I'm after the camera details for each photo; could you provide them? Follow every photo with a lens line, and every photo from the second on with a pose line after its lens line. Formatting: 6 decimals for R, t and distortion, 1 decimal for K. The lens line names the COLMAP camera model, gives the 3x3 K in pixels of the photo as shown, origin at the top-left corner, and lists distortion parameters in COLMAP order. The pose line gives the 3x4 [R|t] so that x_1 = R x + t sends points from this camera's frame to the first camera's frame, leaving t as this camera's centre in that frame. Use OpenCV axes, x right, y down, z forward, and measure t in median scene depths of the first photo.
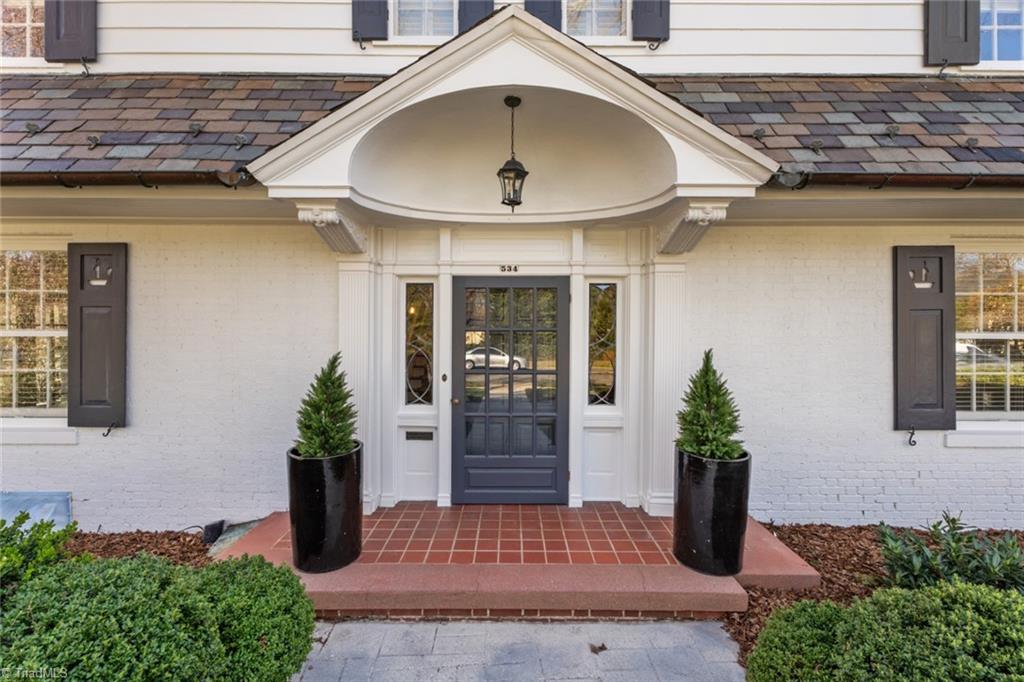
lens RADIAL K [[468.7, 0, 514.4], [0, 468.7, 323.4], [0, 0, 1]] dist [0.002219, 0.000139]
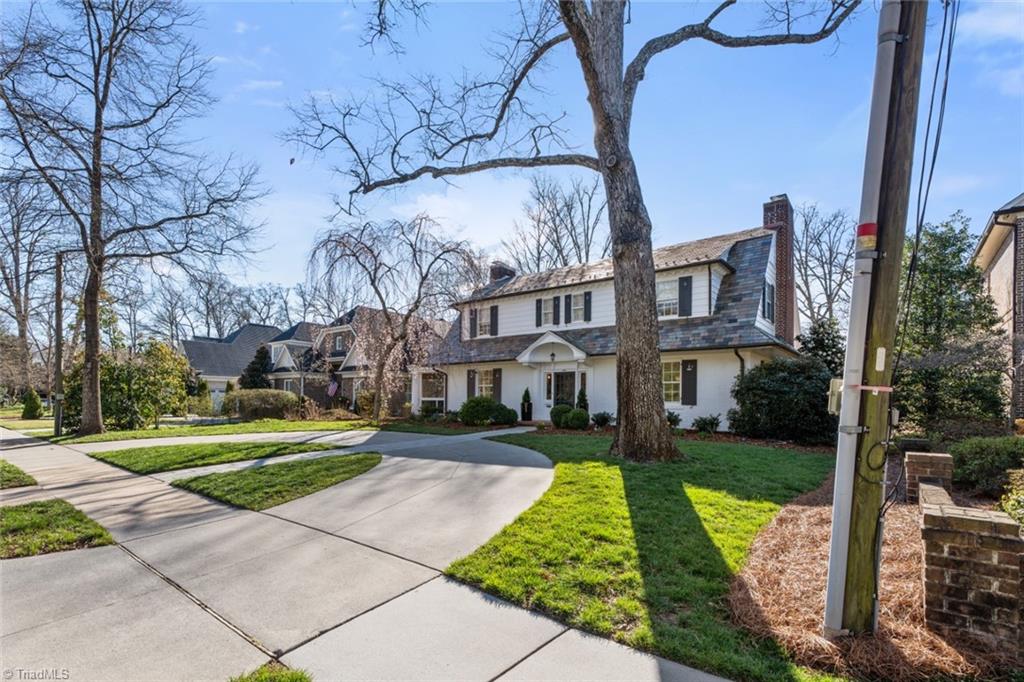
lens RADIAL K [[472.6, 0, 510.3], [0, 472.6, 410.5], [0, 0, 1]] dist [0.001721, 0.000194]
pose [[0.779612, 0.015257, -0.626077, 2.664697], [-0.001484, 0.999745, 0.022516, 0.187734], [0.626262, -0.016625, 0.779436, -3.185661]]
